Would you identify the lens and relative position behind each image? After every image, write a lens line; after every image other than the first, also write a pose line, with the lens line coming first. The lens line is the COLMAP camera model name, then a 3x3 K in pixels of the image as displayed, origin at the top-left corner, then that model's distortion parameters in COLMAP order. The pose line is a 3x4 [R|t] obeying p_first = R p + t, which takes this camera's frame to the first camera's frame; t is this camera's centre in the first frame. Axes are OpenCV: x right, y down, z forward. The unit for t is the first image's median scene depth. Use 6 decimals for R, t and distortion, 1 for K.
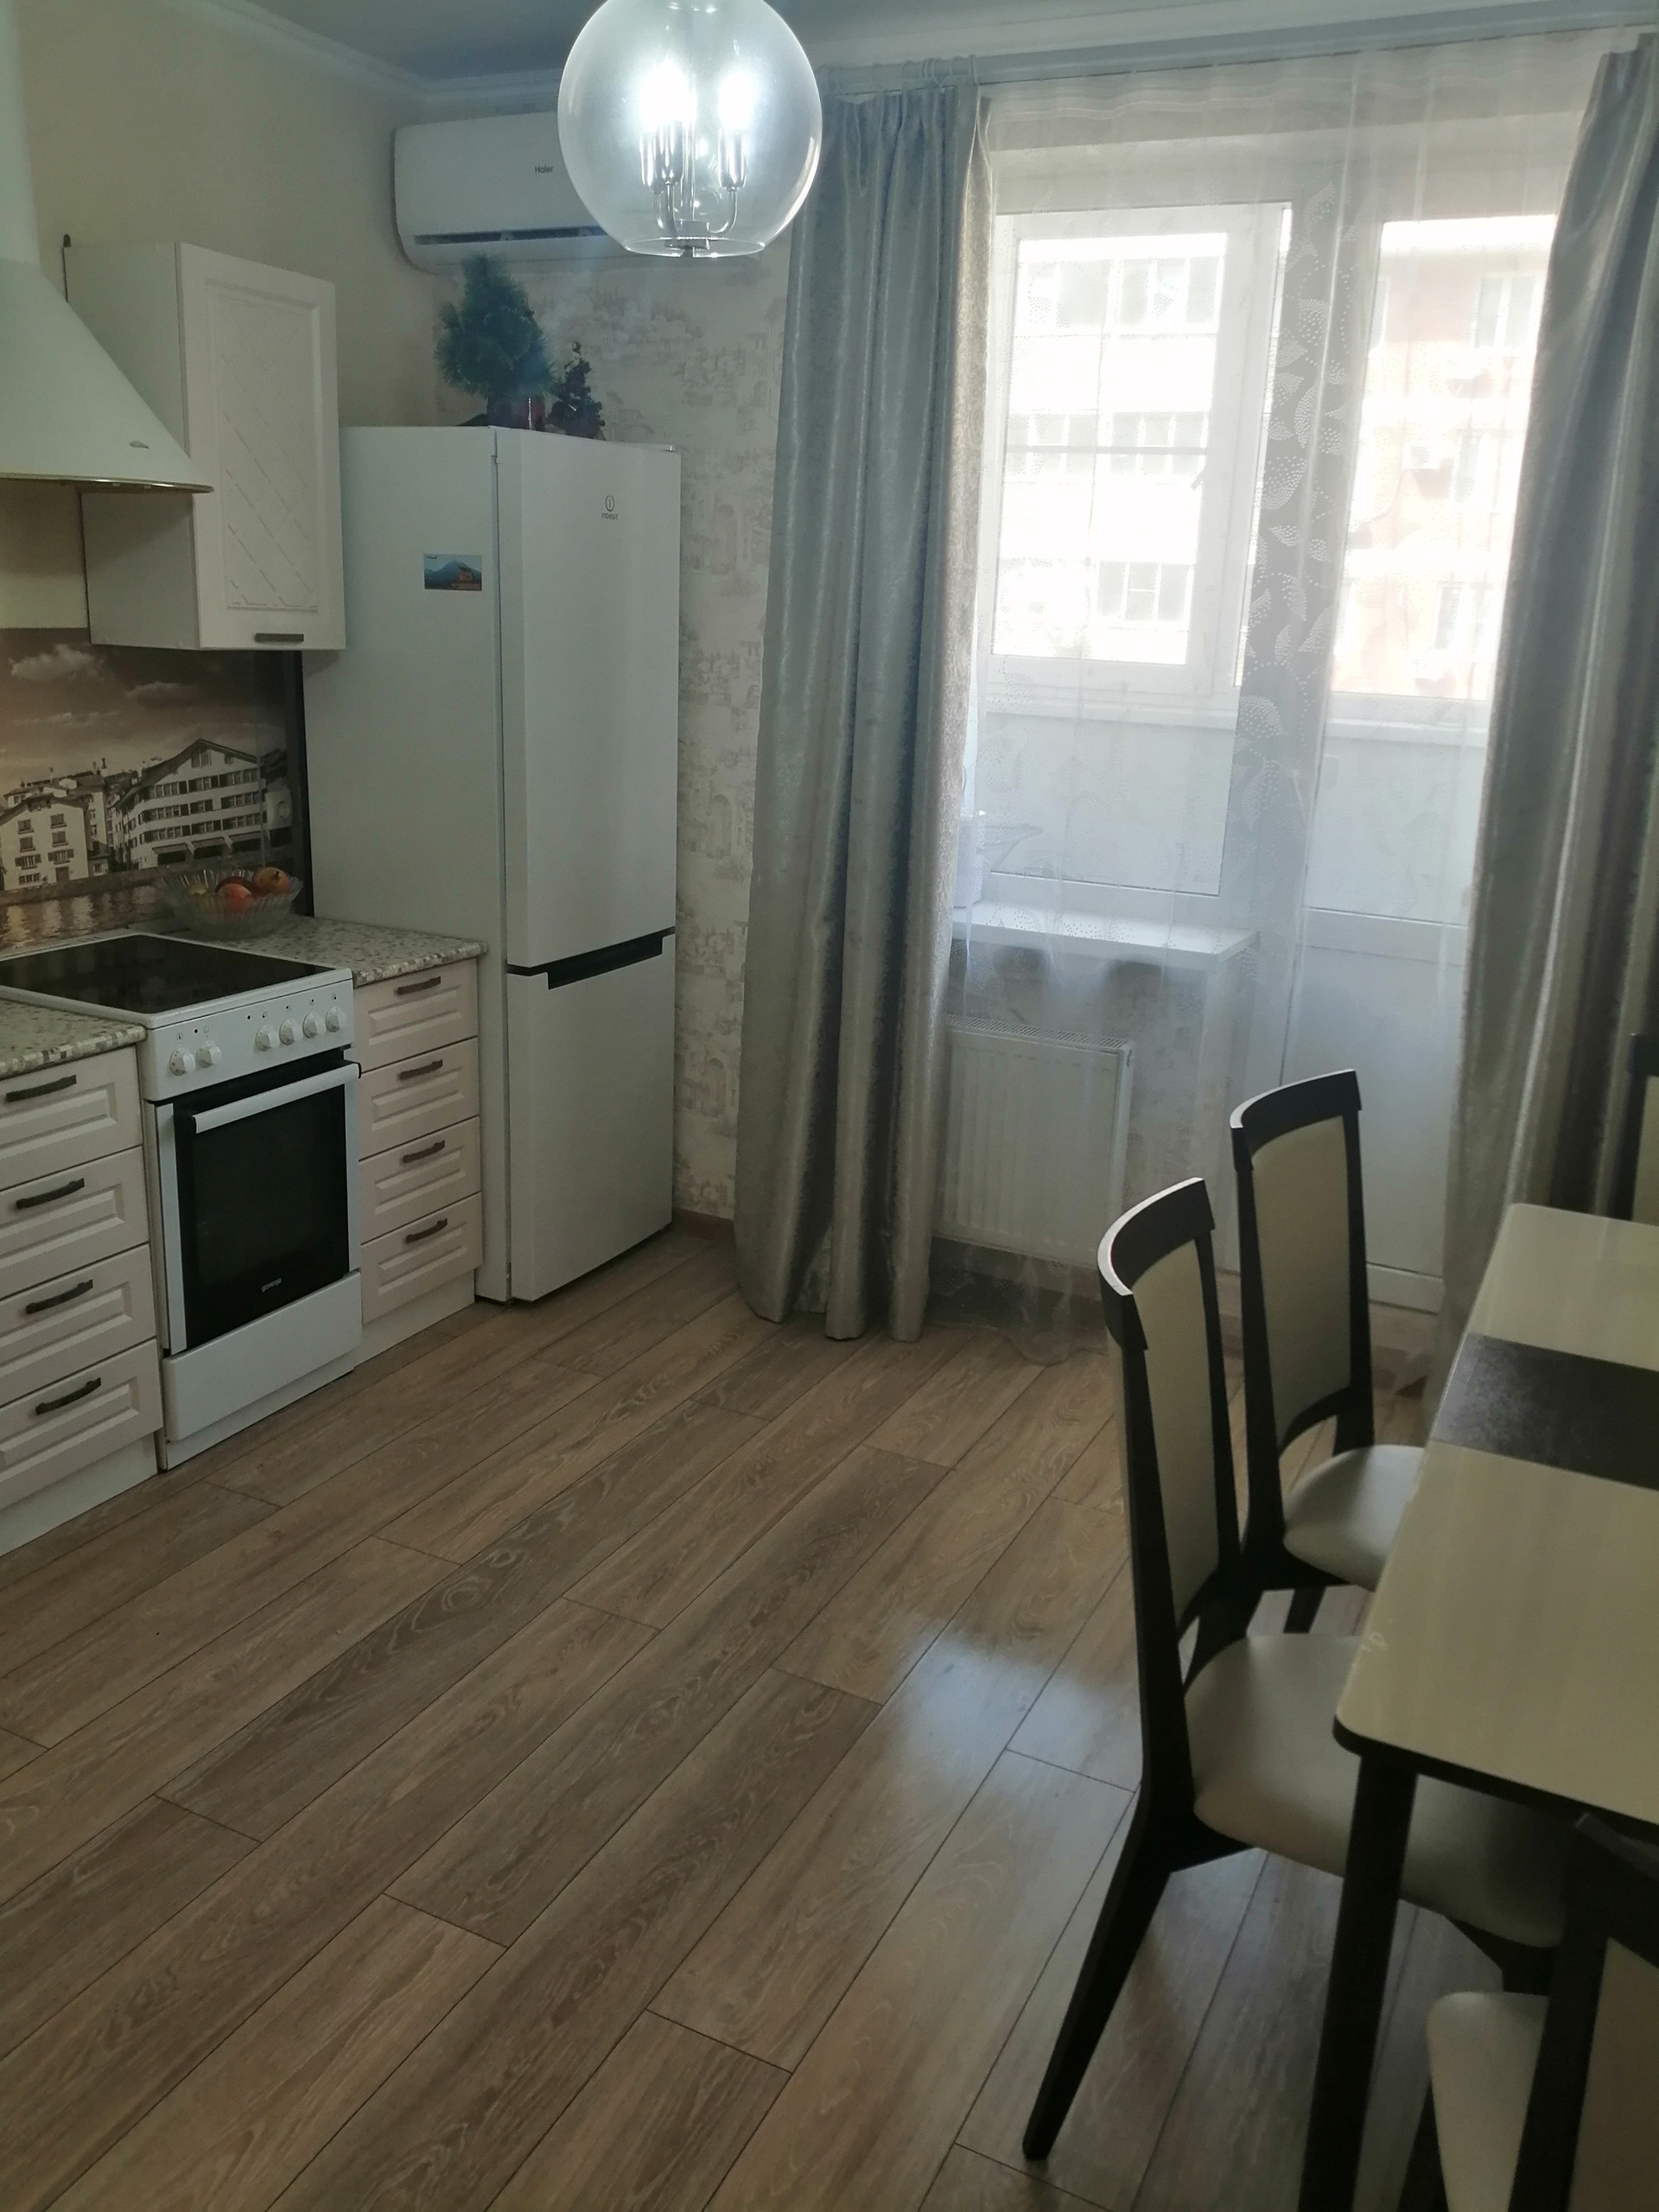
lens RADIAL K [[1749.1, 0, 847.6], [0, 1749.1, 1106.2], [0, 0, 1]] dist [0.030937, -0.047139]
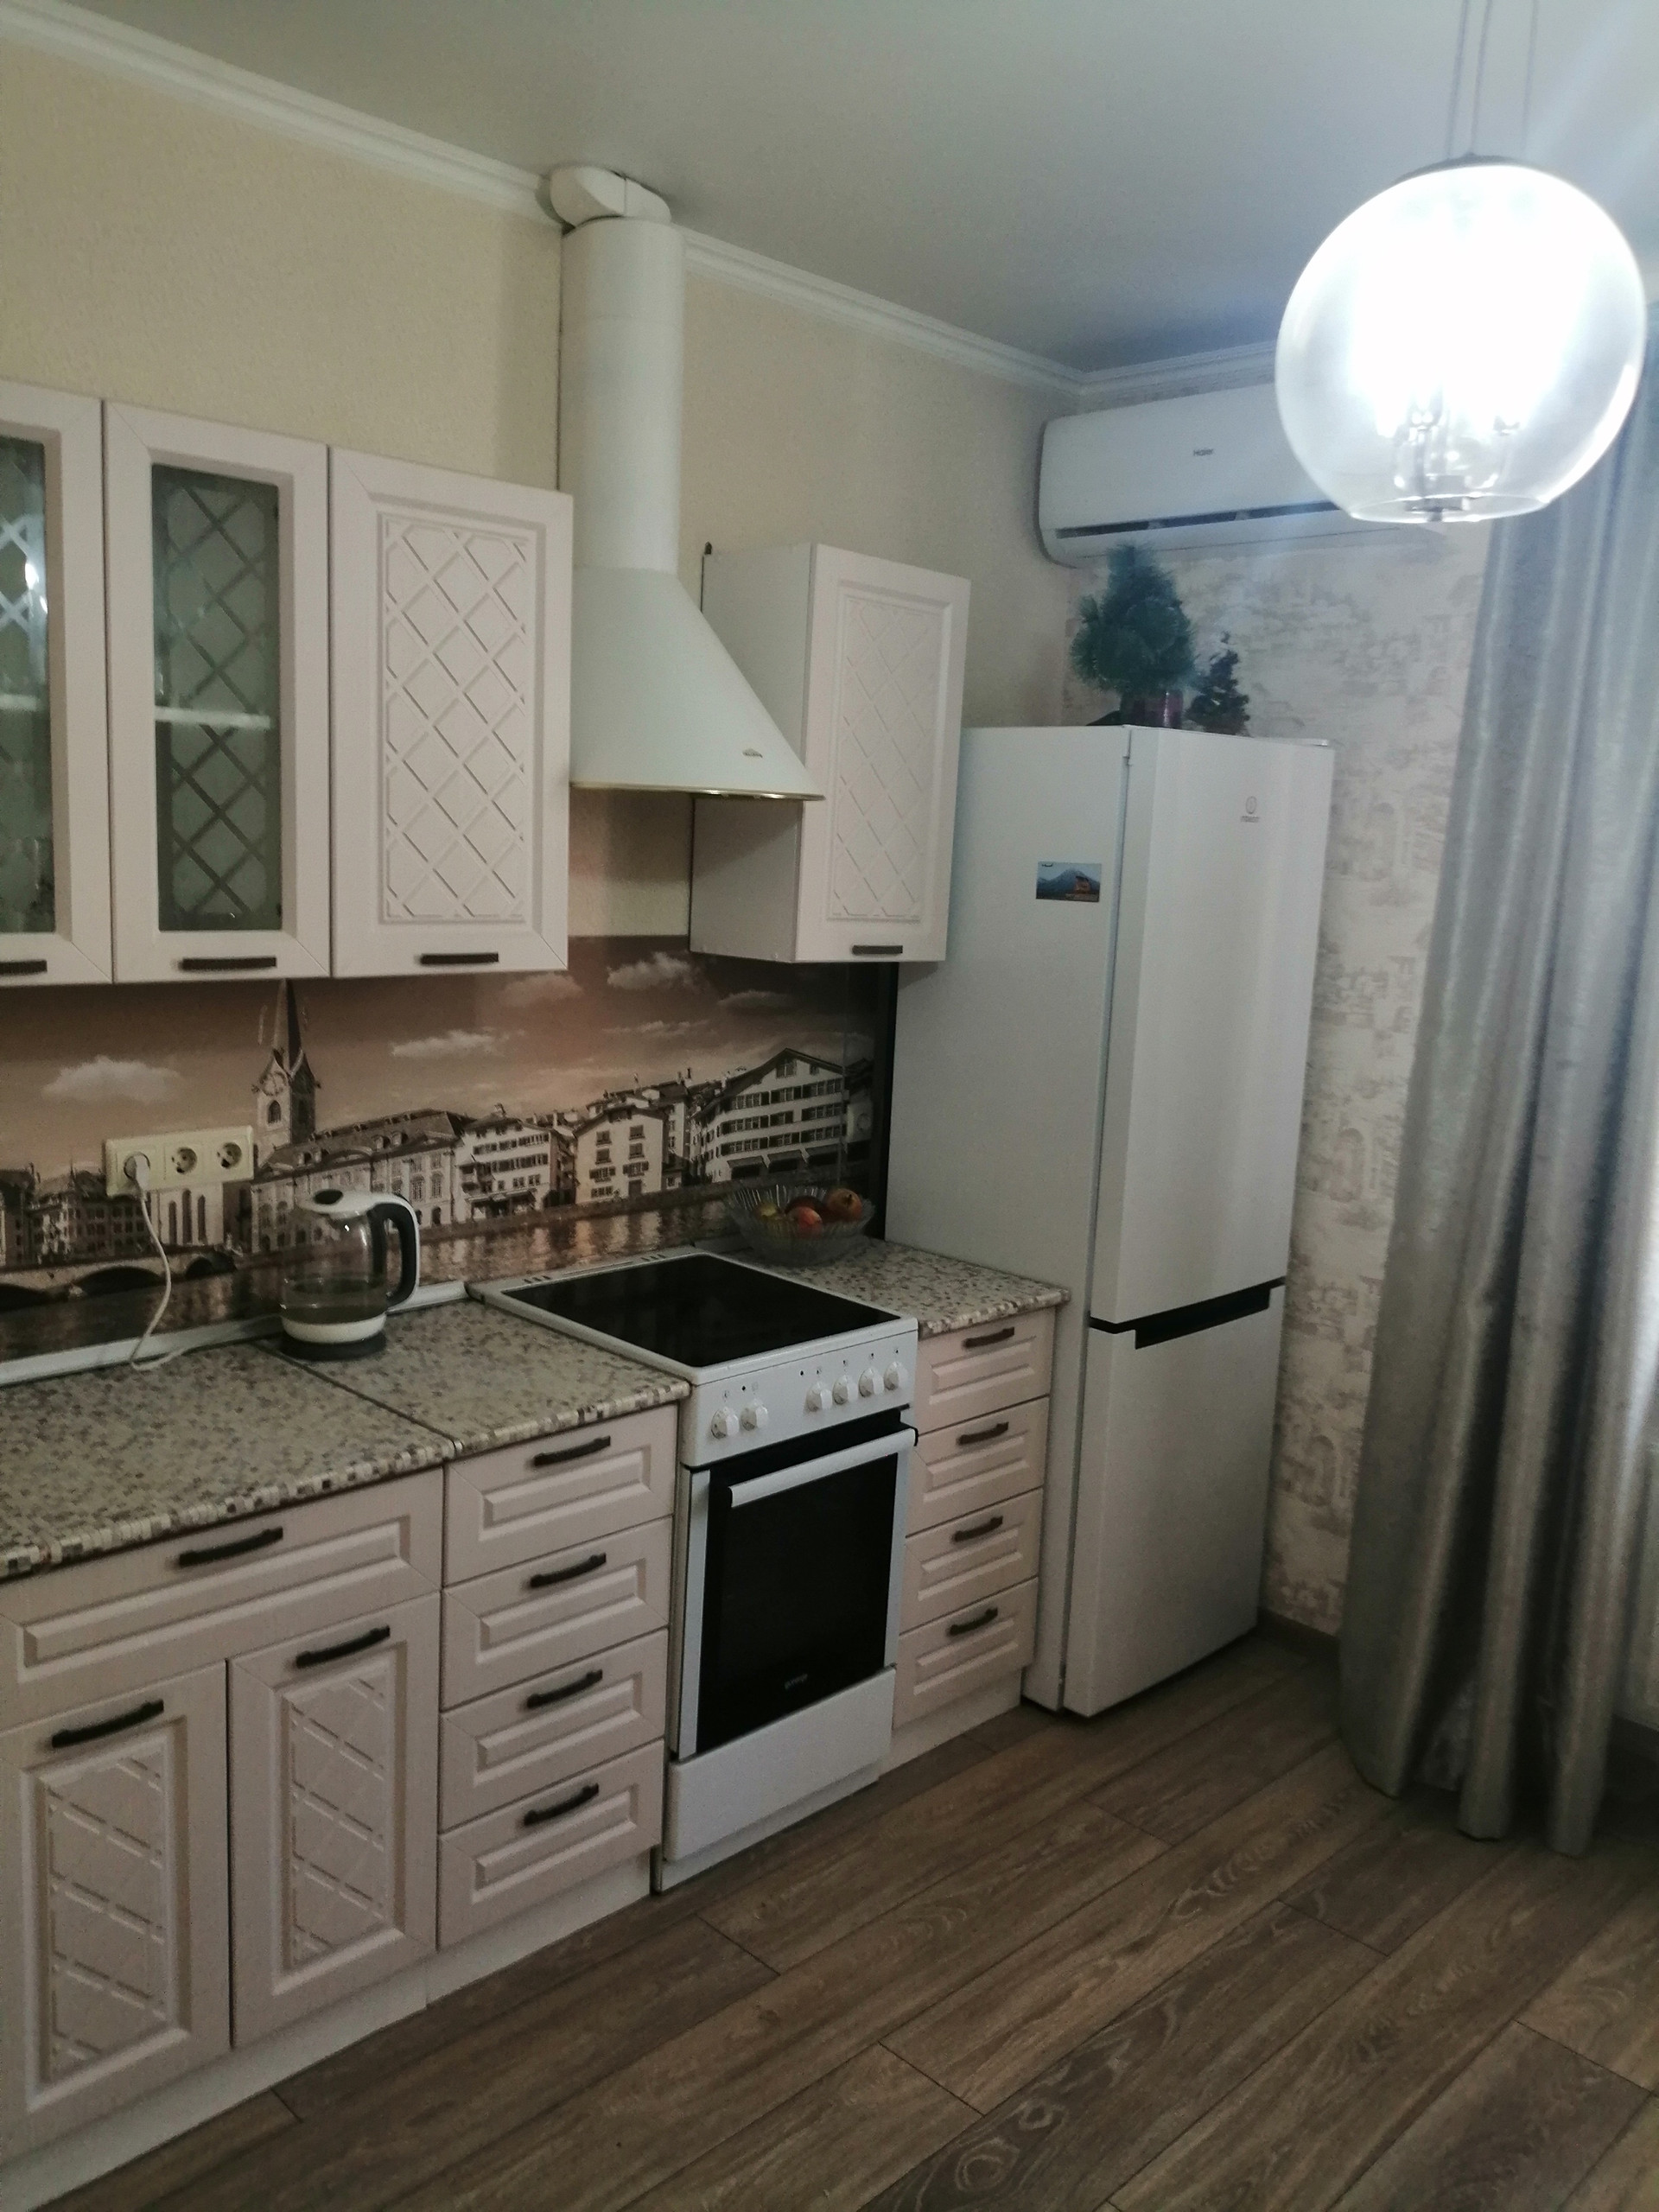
lens RADIAL K [[1749.1, 0, 834.3], [0, 1749.1, 1110.0], [0, 0, 1]] dist [0.030937, -0.047139]
pose [[0.945876, 0.053773, -0.320041, -0.048133], [-0.099170, 0.986897, -0.127278, -0.066657], [0.309004, 0.152128, 0.938815, 0.148909]]
